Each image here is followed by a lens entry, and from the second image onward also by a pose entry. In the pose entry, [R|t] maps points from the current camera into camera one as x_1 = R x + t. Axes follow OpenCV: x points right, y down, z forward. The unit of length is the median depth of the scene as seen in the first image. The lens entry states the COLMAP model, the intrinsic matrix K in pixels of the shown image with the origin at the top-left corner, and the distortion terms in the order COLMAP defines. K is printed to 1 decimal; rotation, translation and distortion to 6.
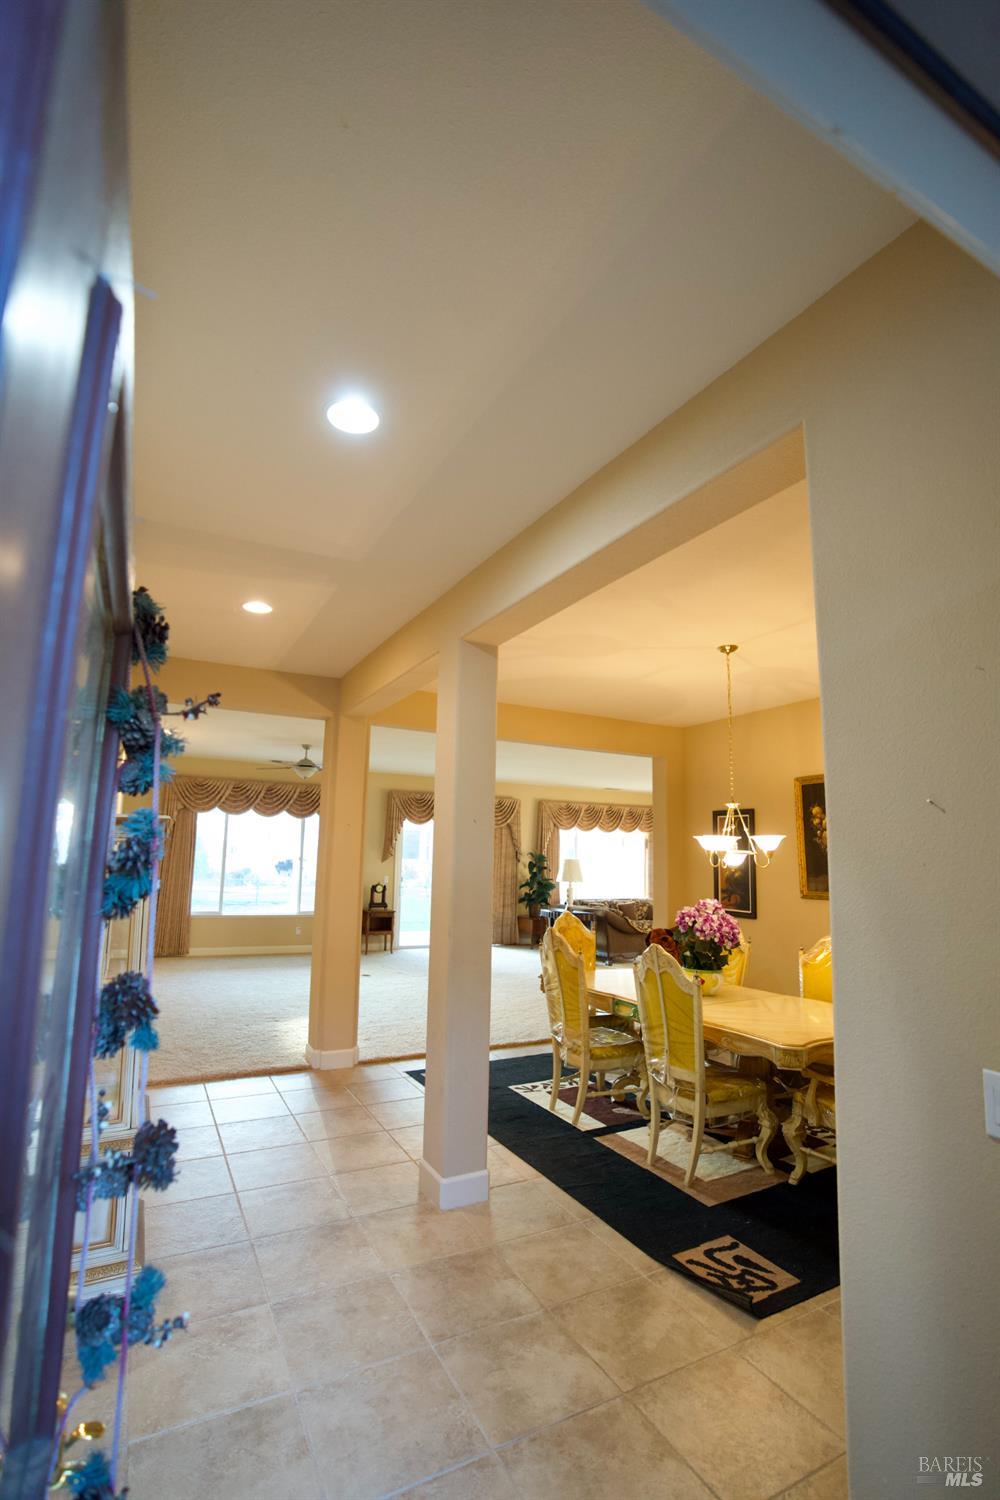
lens RADIAL K [[693.2, 0, 500.0], [0, 693.2, 750.0], [0, 0, 1]] dist [-0.072160, 0.028789]
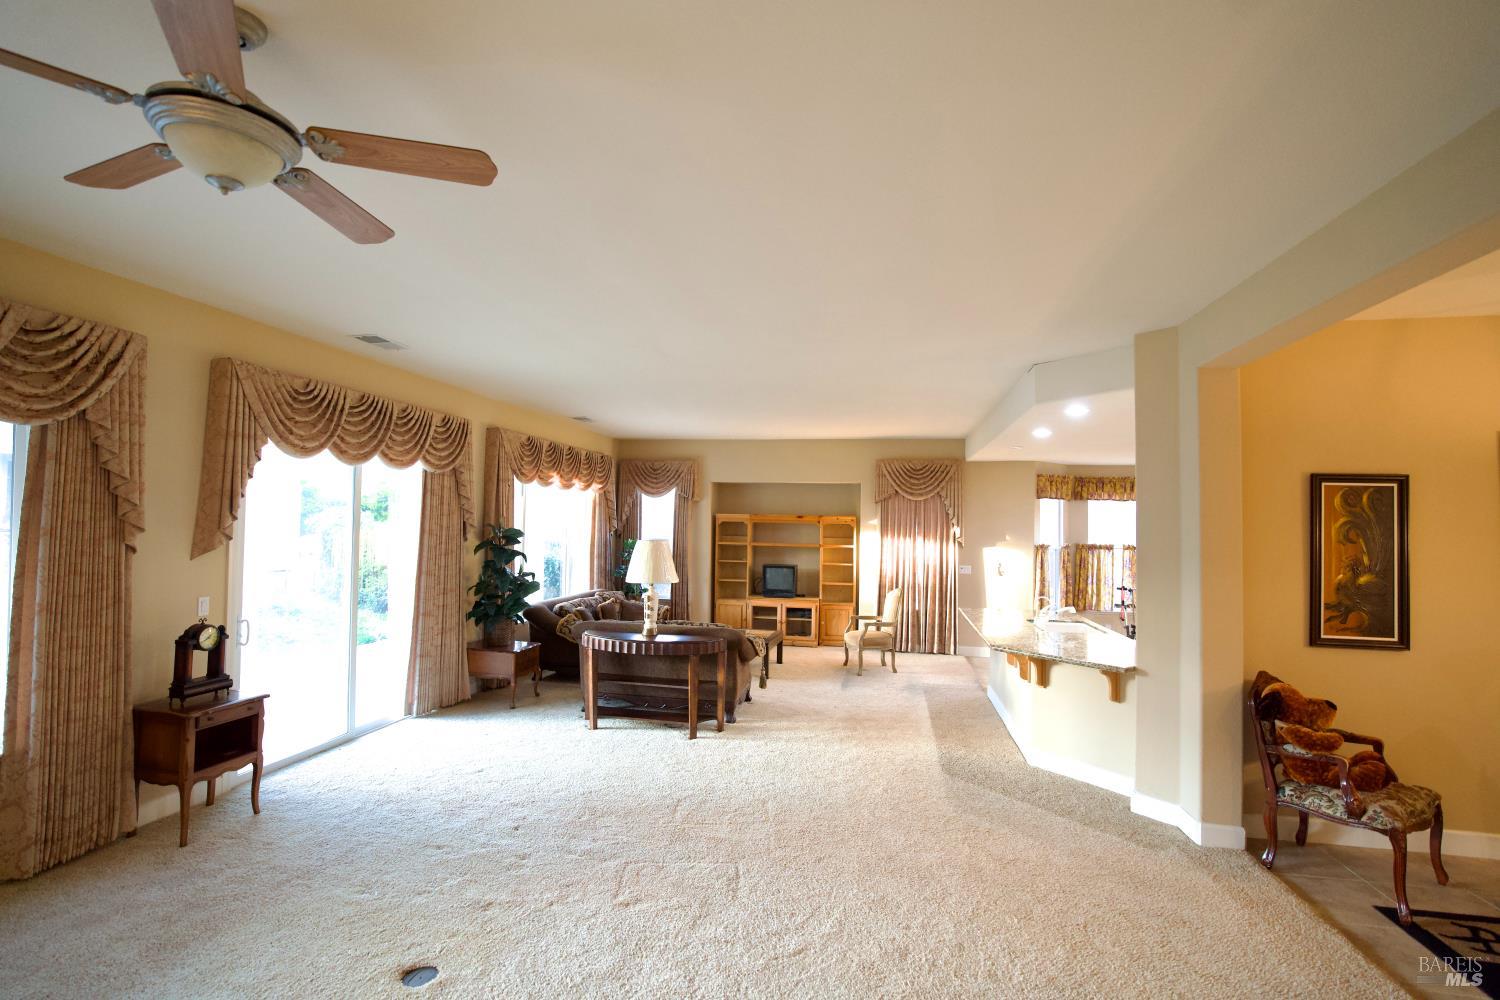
lens RADIAL K [[693.2, 0, 744.7], [0, 693.2, 497.9], [0, 0, 1]] dist [-0.072160, 0.028789]
pose [[0.634705, 0.017780, 0.772550, -0.644019], [-0.121417, 0.989612, 0.076977, 0.181680], [-0.763156, -0.142658, 0.630271, 1.468660]]
